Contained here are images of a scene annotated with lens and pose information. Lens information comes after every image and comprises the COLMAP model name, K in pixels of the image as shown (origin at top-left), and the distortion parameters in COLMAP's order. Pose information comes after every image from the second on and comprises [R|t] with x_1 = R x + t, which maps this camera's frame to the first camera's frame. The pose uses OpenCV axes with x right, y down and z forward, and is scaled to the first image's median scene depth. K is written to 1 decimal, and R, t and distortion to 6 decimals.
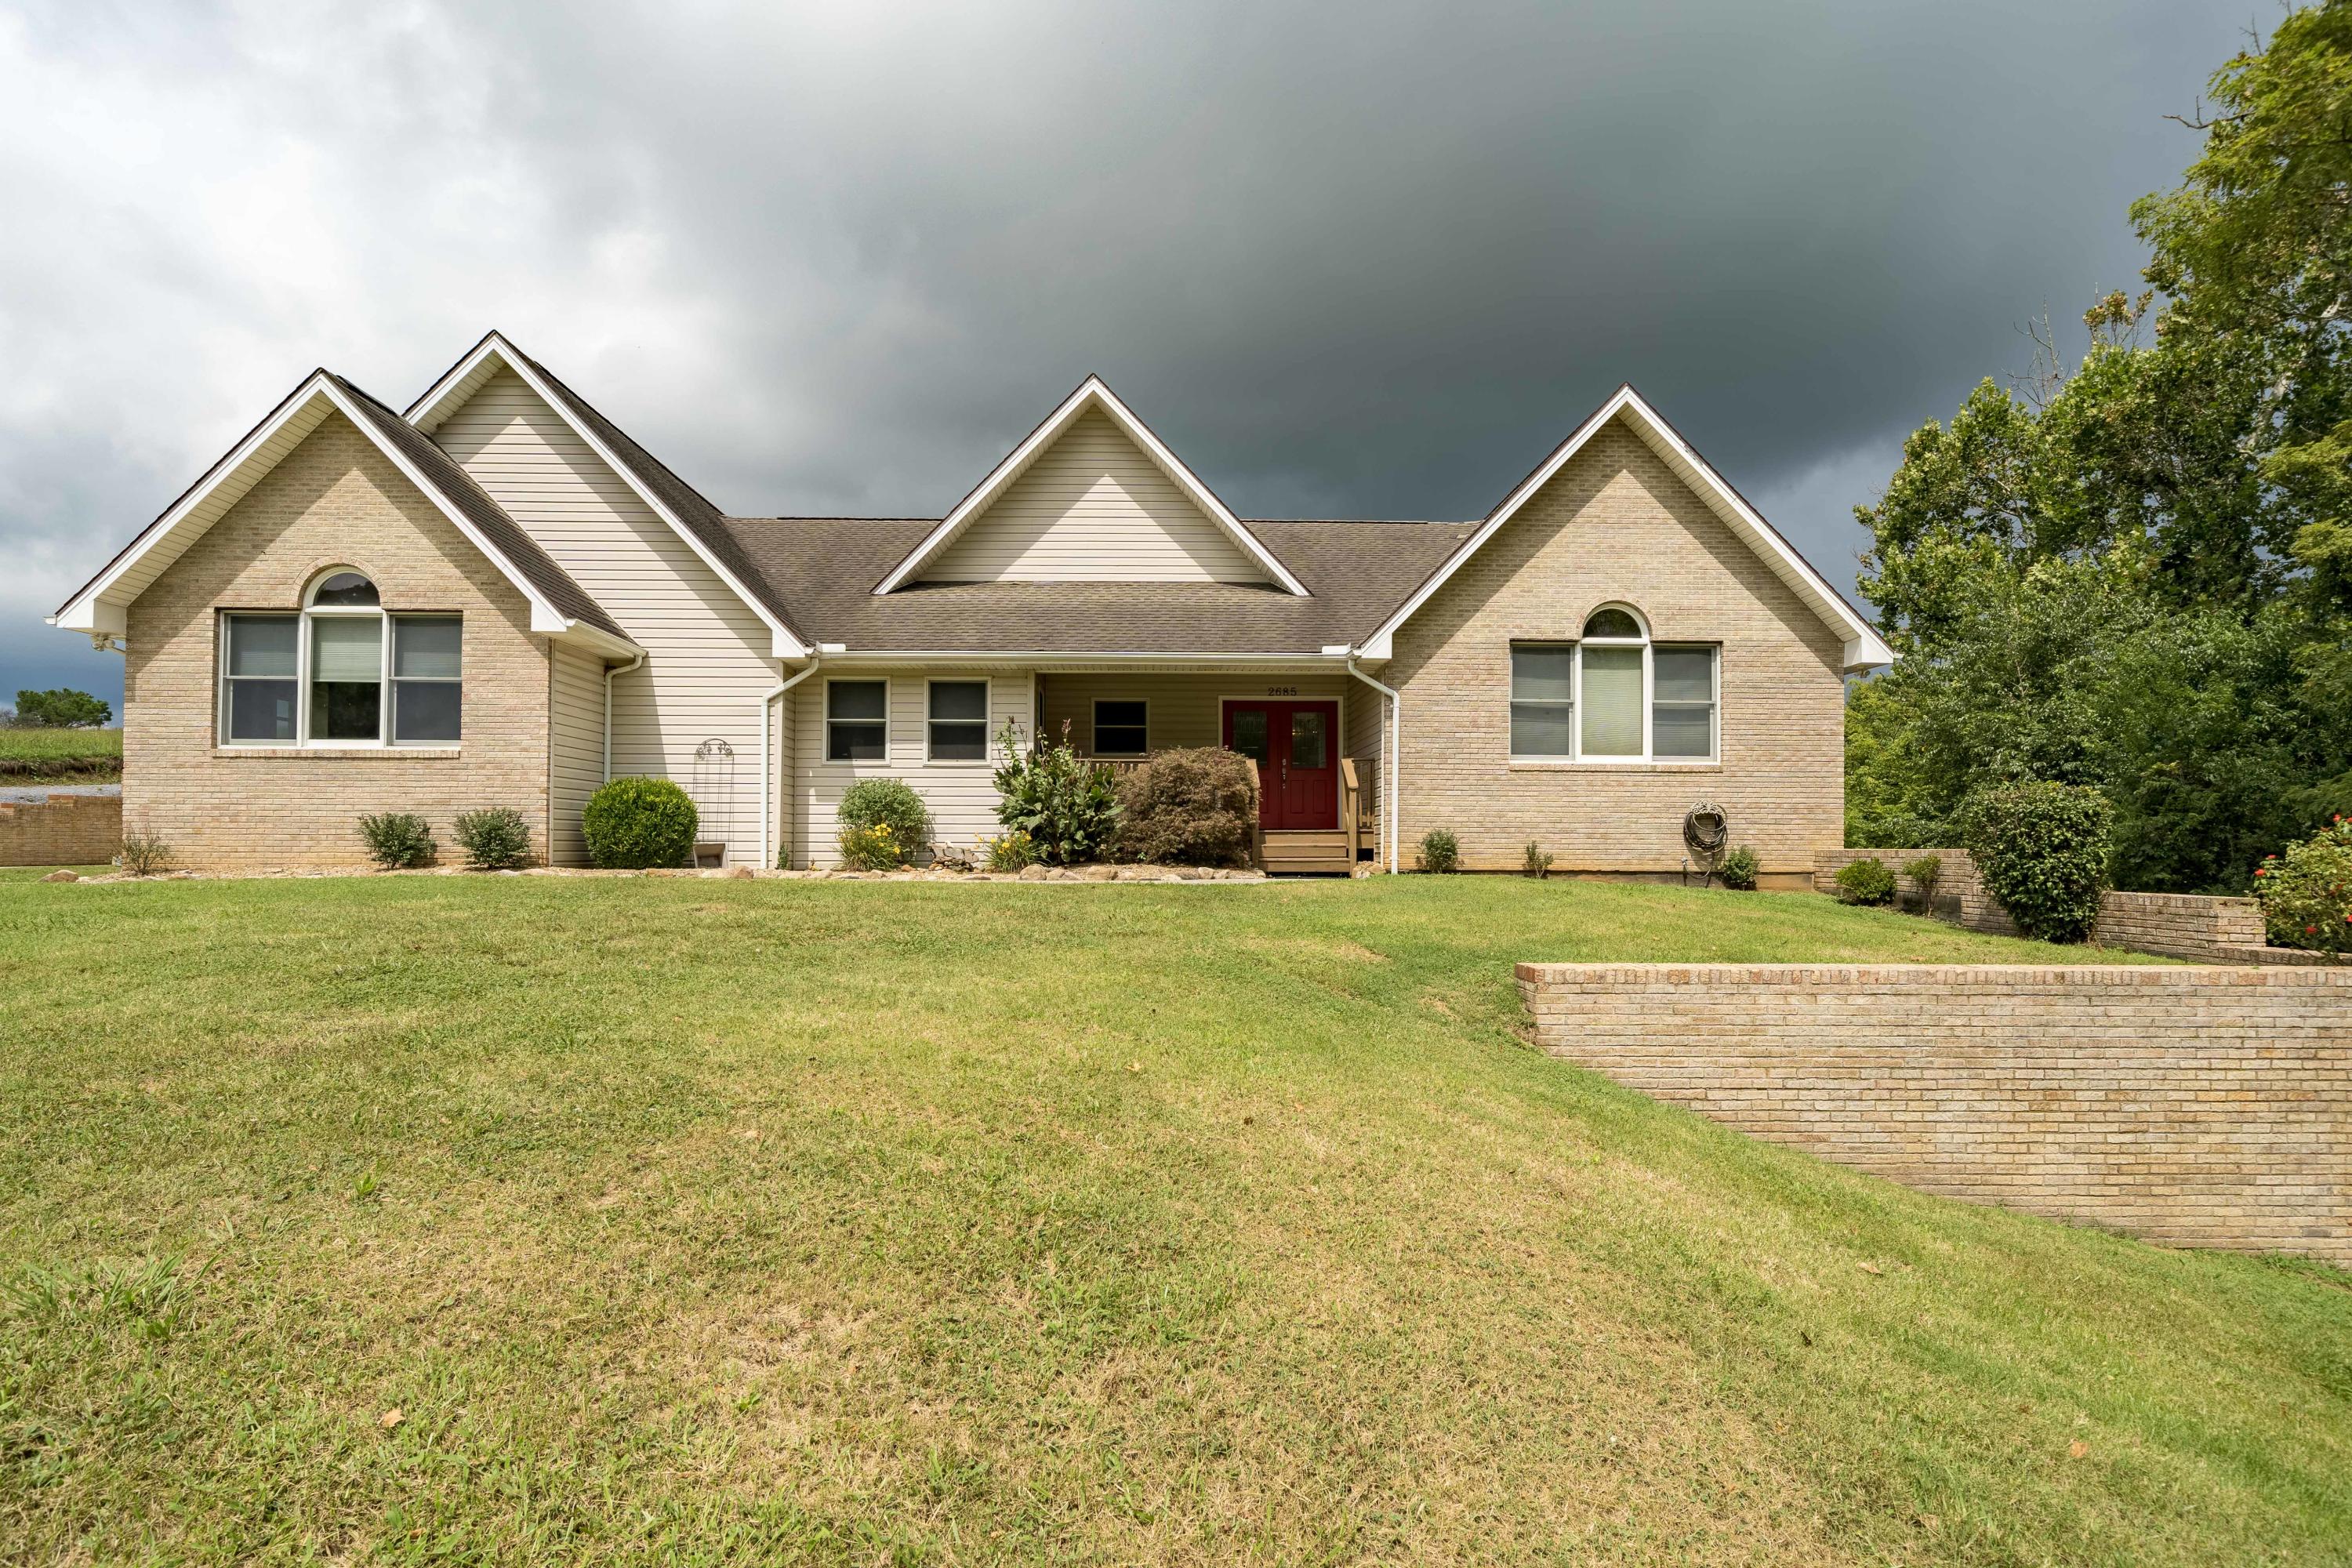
lens RADIAL K [[1160.9, 0, 1173.3], [0, 1160.9, 803.3], [0, 0, 1]] dist [-0.000694, 0.000252]
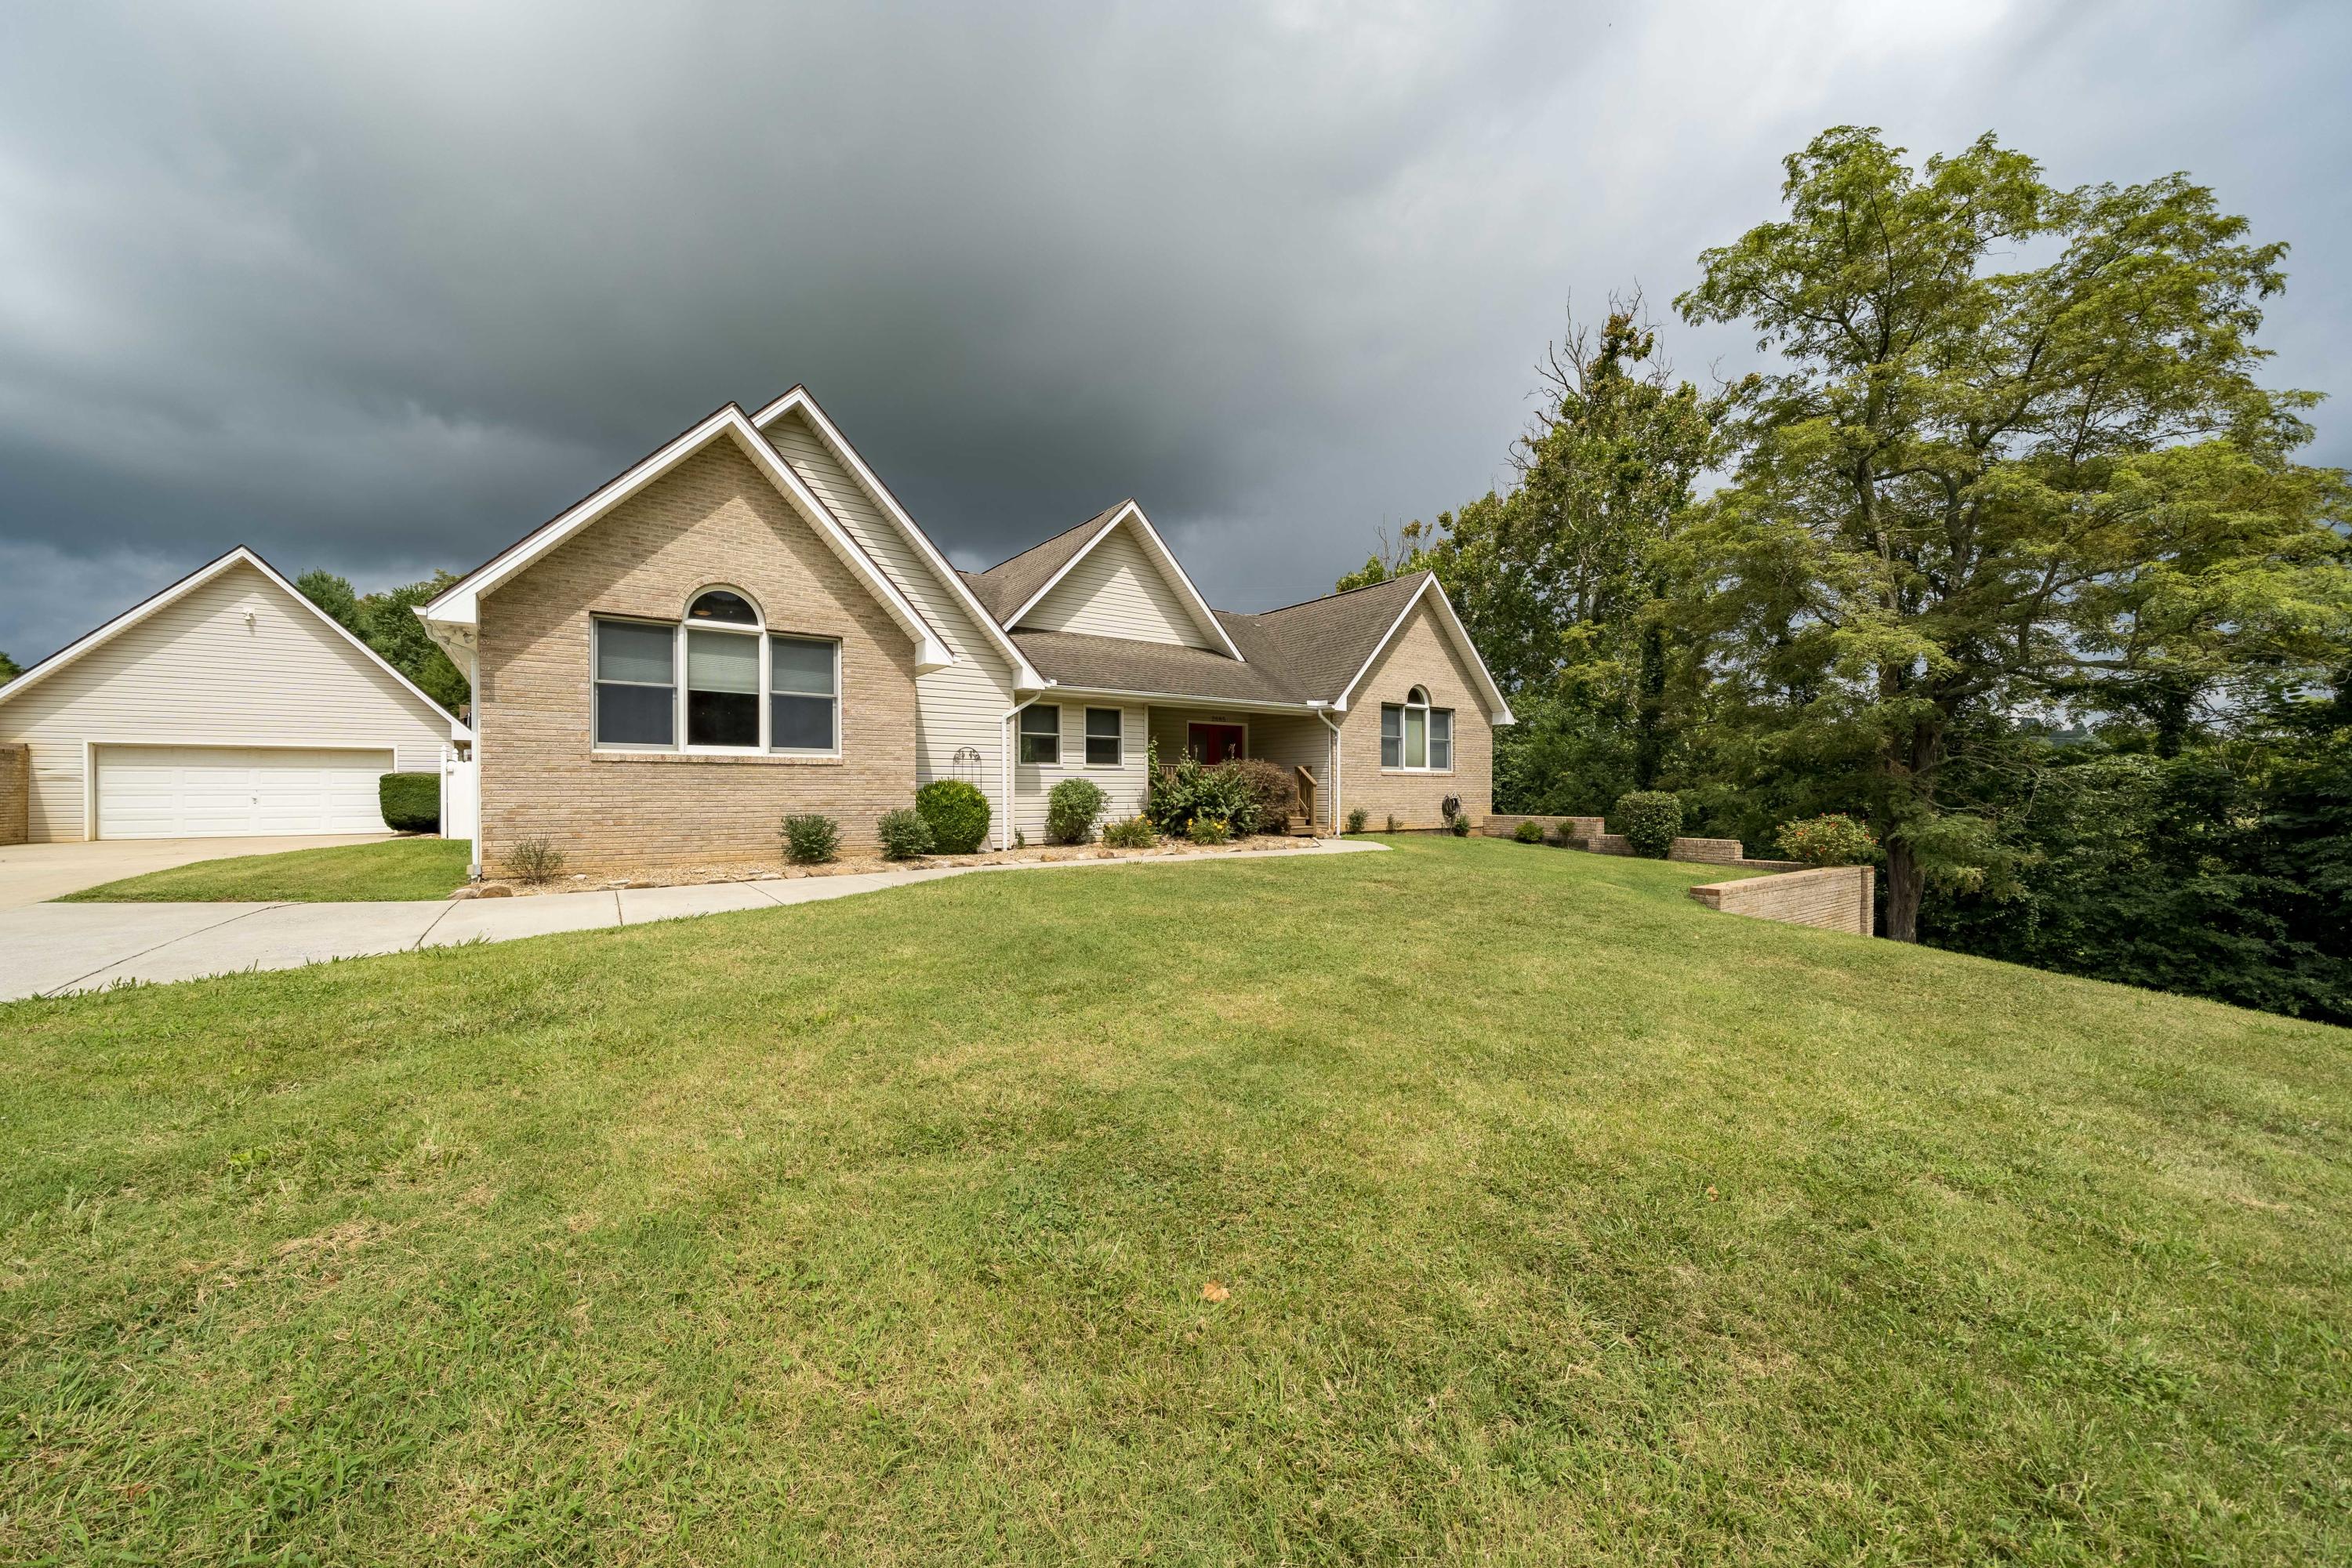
lens RADIAL K [[839.3, 0, 1170.1], [0, 839.3, 779.3], [0, 0, 1]] dist [-0.003318, -0.001469]
pose [[0.827350, 0.003898, 0.561674, -0.732279], [-0.016048, 0.999732, 0.016701, -0.039366], [-0.561458, -0.022831, 0.827190, 0.107397]]
